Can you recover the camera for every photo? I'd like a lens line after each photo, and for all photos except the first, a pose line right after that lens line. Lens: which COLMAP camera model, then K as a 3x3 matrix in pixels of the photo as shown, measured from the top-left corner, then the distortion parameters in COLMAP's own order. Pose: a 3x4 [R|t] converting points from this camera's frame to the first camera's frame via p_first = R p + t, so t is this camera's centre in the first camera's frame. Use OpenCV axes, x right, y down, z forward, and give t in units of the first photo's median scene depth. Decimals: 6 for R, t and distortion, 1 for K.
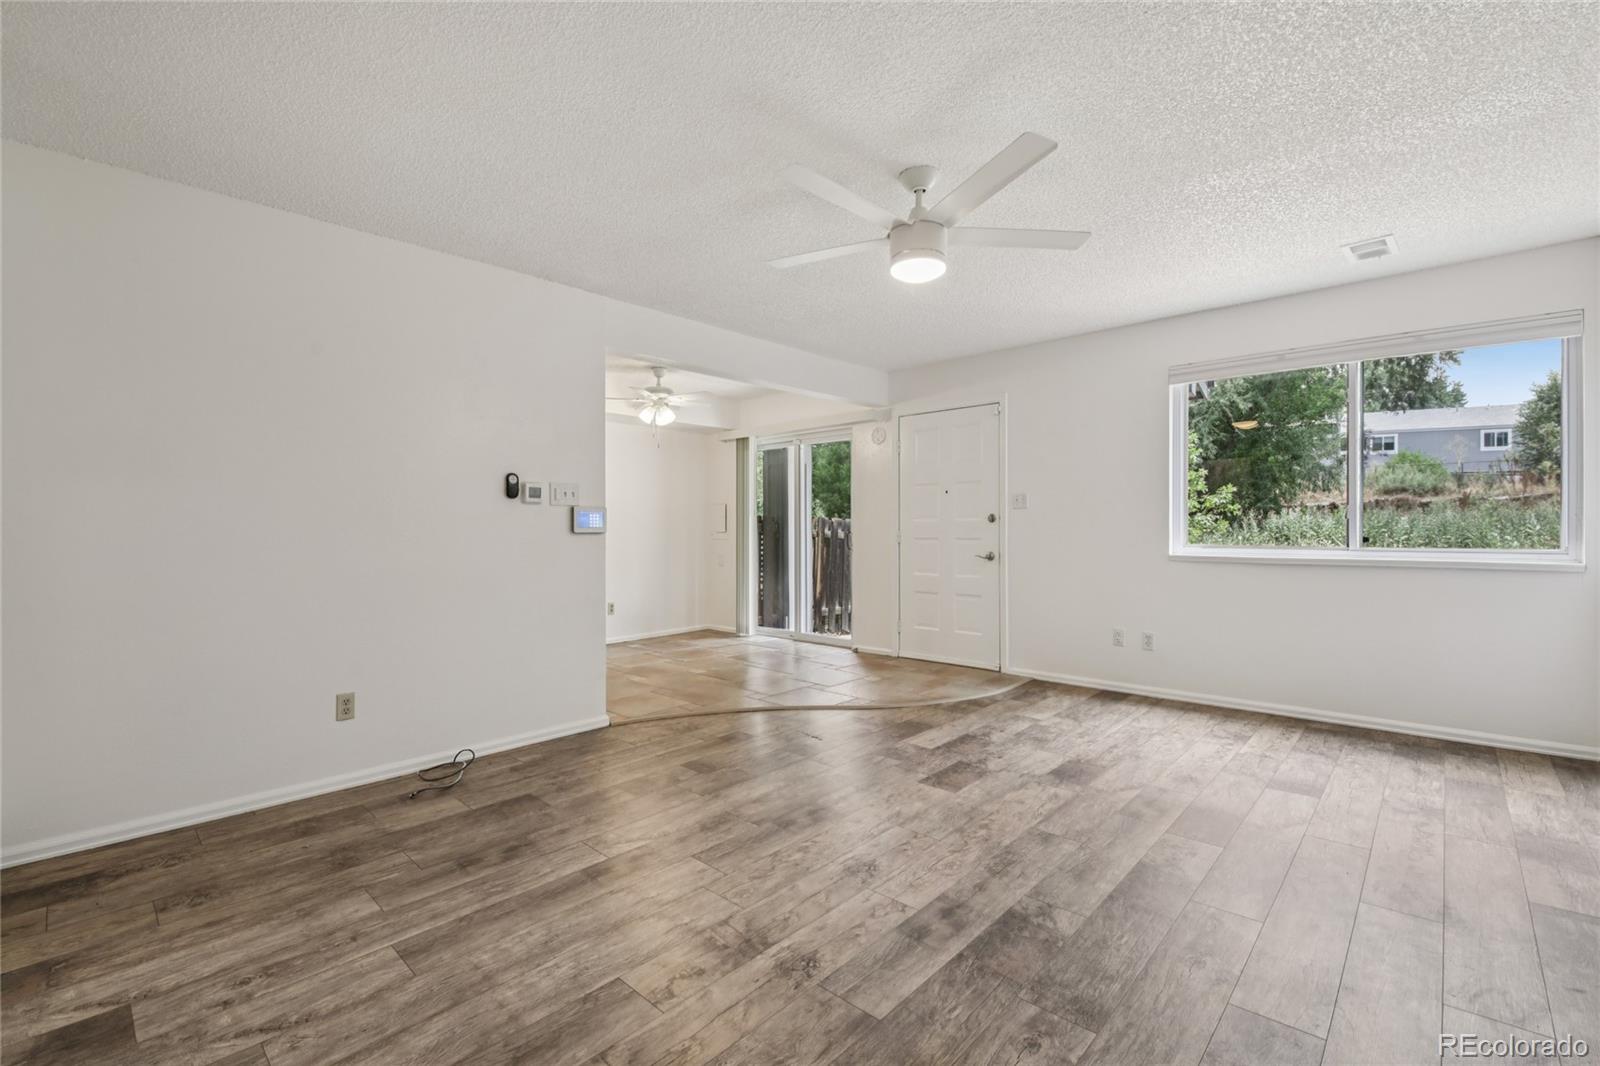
lens RADIAL K [[696.3, 0, 786.8], [0, 696.3, 535.3], [0, 0, 1]] dist [-0.002084, -0.007732]
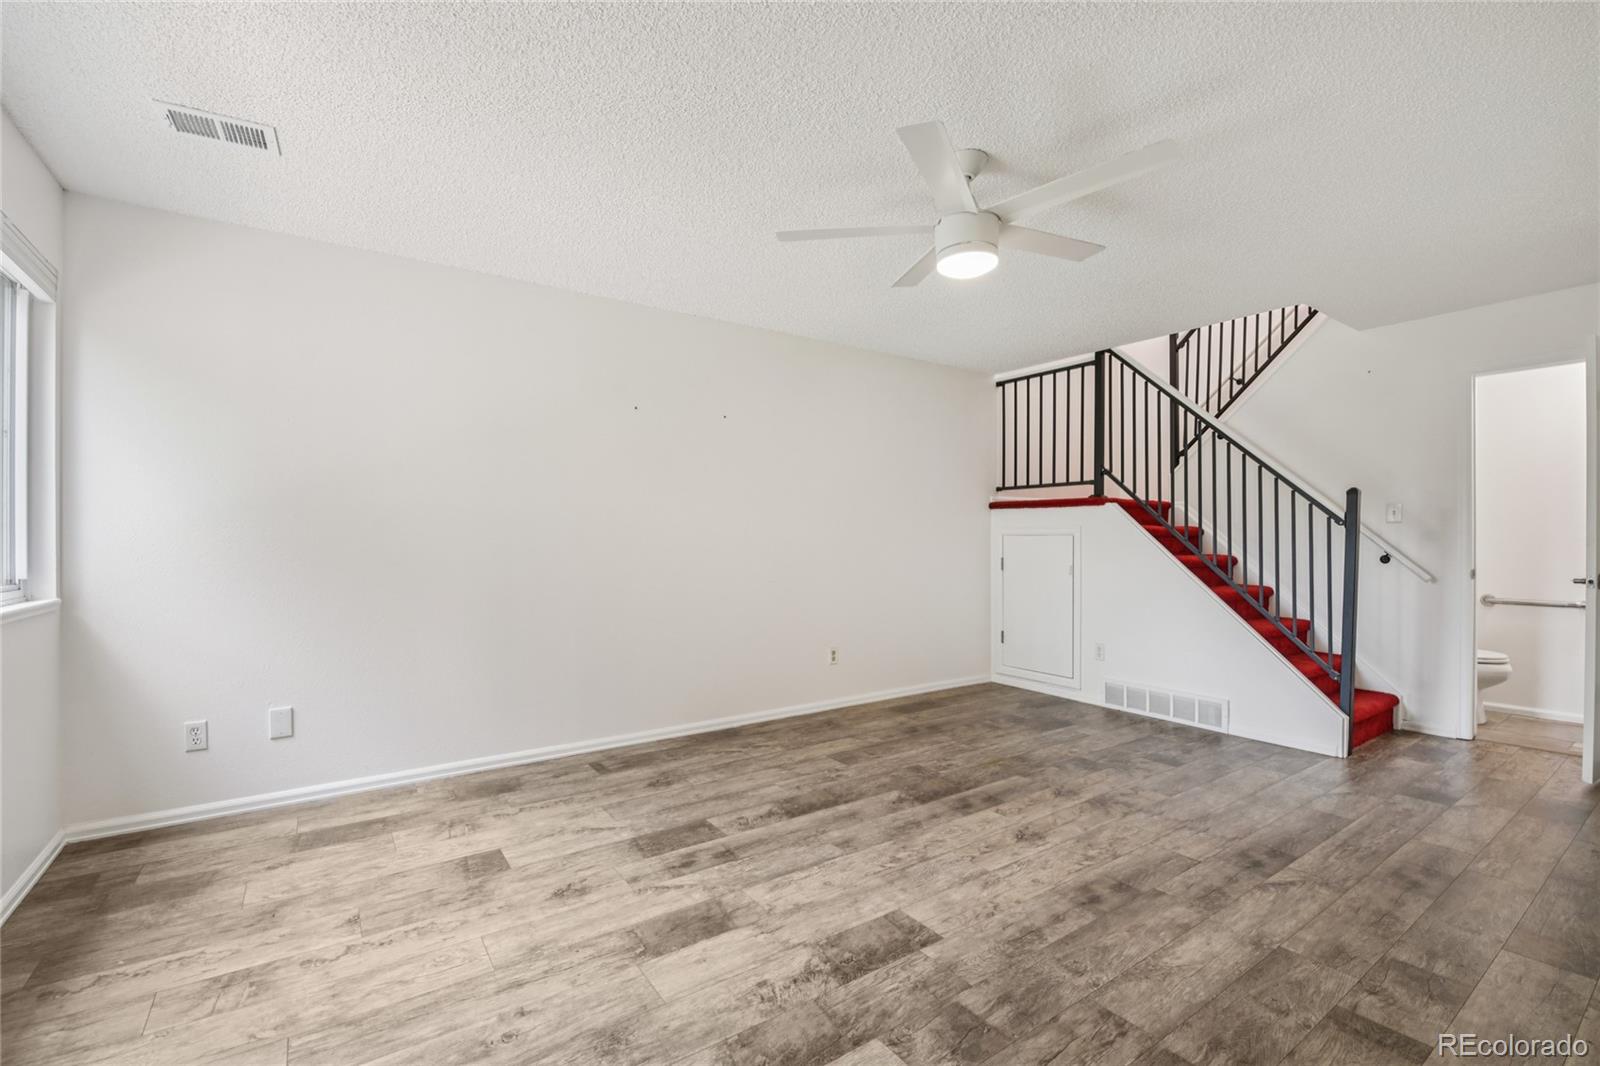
lens RADIAL K [[696.3, 0, 792.7], [0, 696.3, 544.0], [0, 0, 1]] dist [-0.002084, -0.007732]
pose [[-0.978894, 0.005576, 0.204292, 0.201861], [0.009848, 0.999753, 0.019900, -0.031621], [-0.204130, 0.021492, -0.978708, 1.755609]]
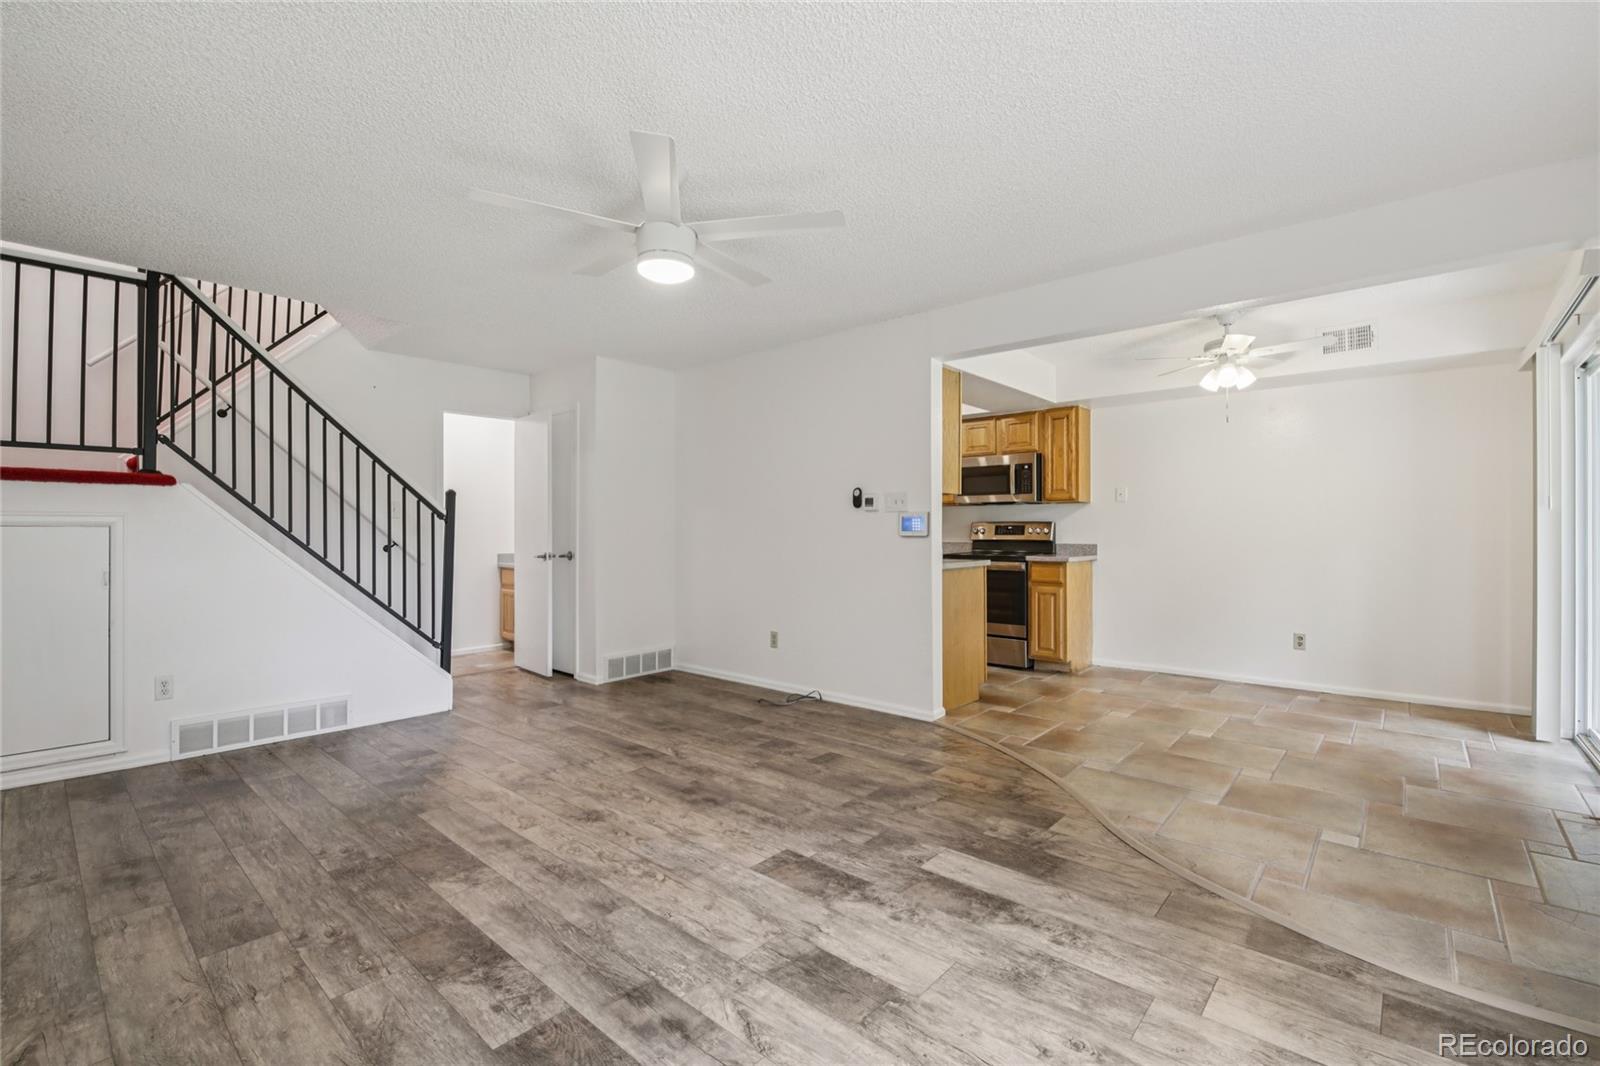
lens RADIAL K [[696.3, 0, 799.5], [0, 696.3, 524.5], [0, 0, 1]] dist [-0.002084, -0.007732]
pose [[0.035735, -0.002150, -0.999359, 1.054676], [-0.009046, 0.999956, -0.002475, -0.022607], [0.999320, 0.009128, 0.035714, 1.039185]]
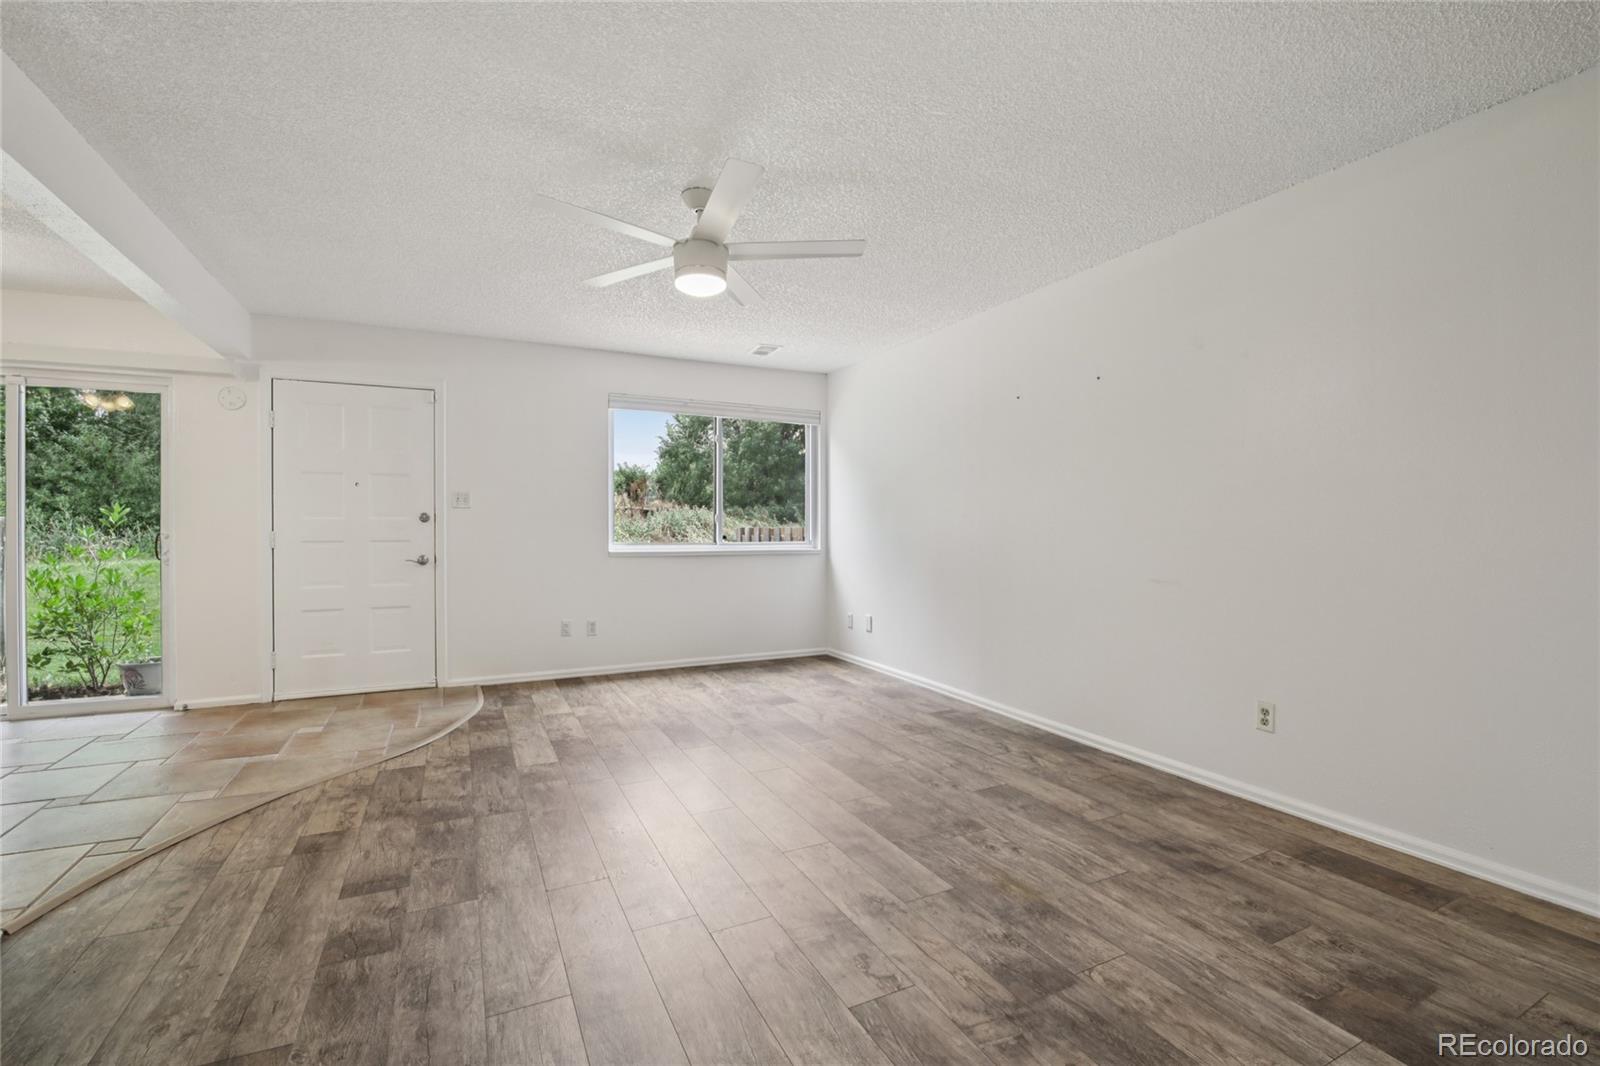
lens RADIAL K [[696.3, 0, 796.7], [0, 696.3, 532.0], [0, 0, 1]] dist [-0.002084, -0.007732]
pose [[0.349169, 0.000779, 0.937059, -0.682810], [0.007857, 0.999962, -0.003759, 0.002520], [-0.937027, 0.008675, 0.349150, 0.442554]]
